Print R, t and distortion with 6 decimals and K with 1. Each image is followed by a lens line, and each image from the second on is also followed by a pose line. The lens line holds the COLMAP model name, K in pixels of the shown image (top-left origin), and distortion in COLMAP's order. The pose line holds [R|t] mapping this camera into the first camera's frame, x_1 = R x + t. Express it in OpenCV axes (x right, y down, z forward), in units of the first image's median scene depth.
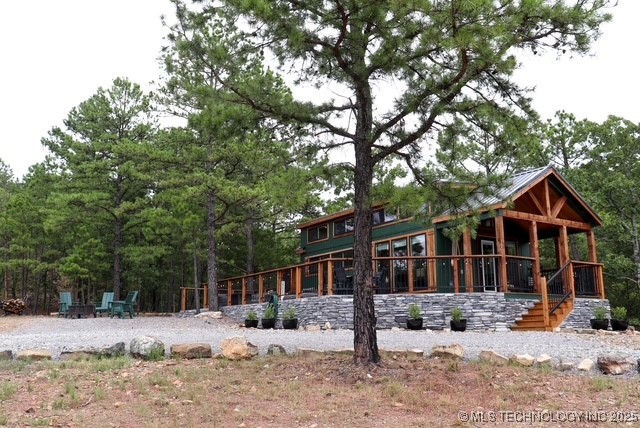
lens RADIAL K [[602.4, 0, 320.0], [0, 602.4, 214.0], [0, 0, 1]] dist [-0.070108, 0.011596]
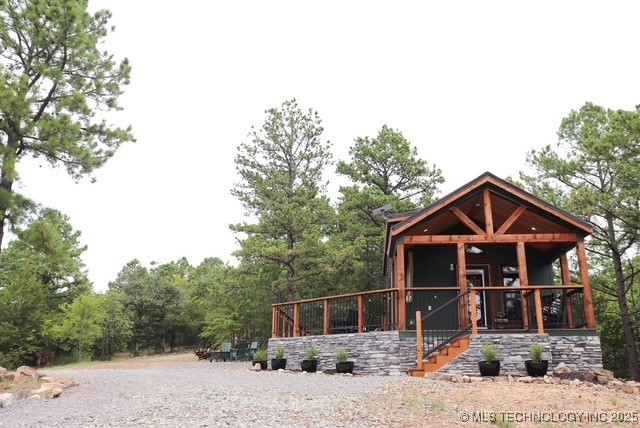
lens RADIAL K [[525.3, 0, 318.1], [0, 525.3, 205.6], [0, 0, 1]] dist [-0.171169, 0.157786]
pose [[0.777014, -0.180980, -0.602906, 0.692574], [0.104655, 0.981590, -0.159776, 0.059242], [0.620723, 0.061051, 0.781650, 0.316411]]
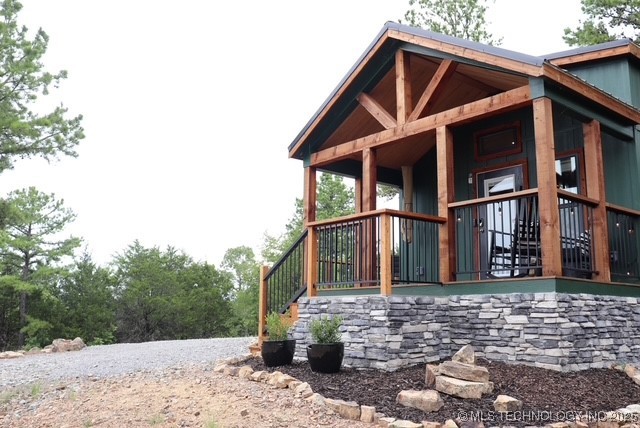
lens RADIAL K [[602.4, 0, 320.0], [0, 602.4, 214.0], [0, 0, 1]] dist [-0.070108, 0.011596]
pose [[0.101454, -0.162077, -0.981549, 0.923061], [0.189614, 0.971703, -0.140852, 0.143901], [0.976603, -0.171825, 0.129315, 0.933547]]
